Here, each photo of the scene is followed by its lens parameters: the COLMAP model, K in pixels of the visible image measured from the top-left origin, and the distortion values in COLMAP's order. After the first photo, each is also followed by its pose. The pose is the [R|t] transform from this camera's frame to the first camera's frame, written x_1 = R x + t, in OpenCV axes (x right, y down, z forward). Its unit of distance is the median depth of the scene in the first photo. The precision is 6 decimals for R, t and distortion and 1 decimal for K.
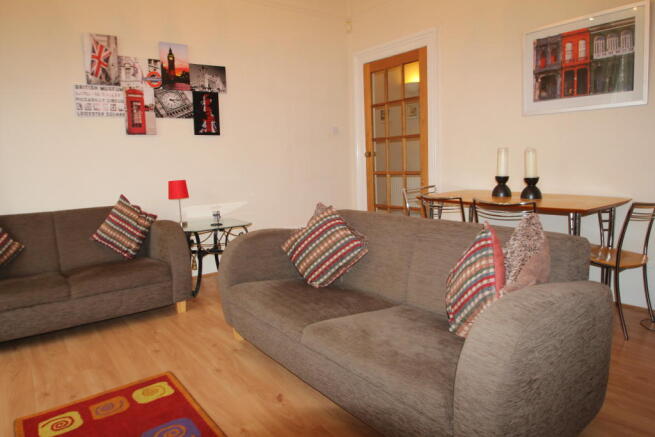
lens RADIAL K [[424.3, 0, 325.2], [0, 424.3, 219.2], [0, 0, 1]] dist [-0.037761, 0.000421]
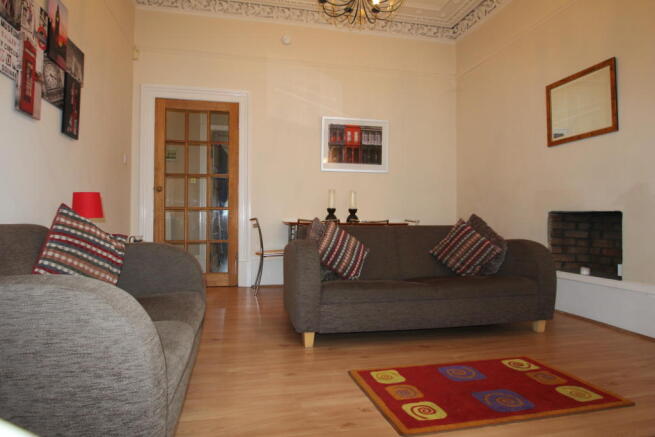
lens RADIAL K [[424.3, 0, 325.9], [0, 424.3, 217.6], [0, 0, 1]] dist [-0.037761, 0.000421]
pose [[0.398473, 0.040795, 0.916272, -1.004823], [0.110460, 0.989604, -0.092097, 0.068780], [-0.910504, 0.137910, 0.389825, 0.463898]]
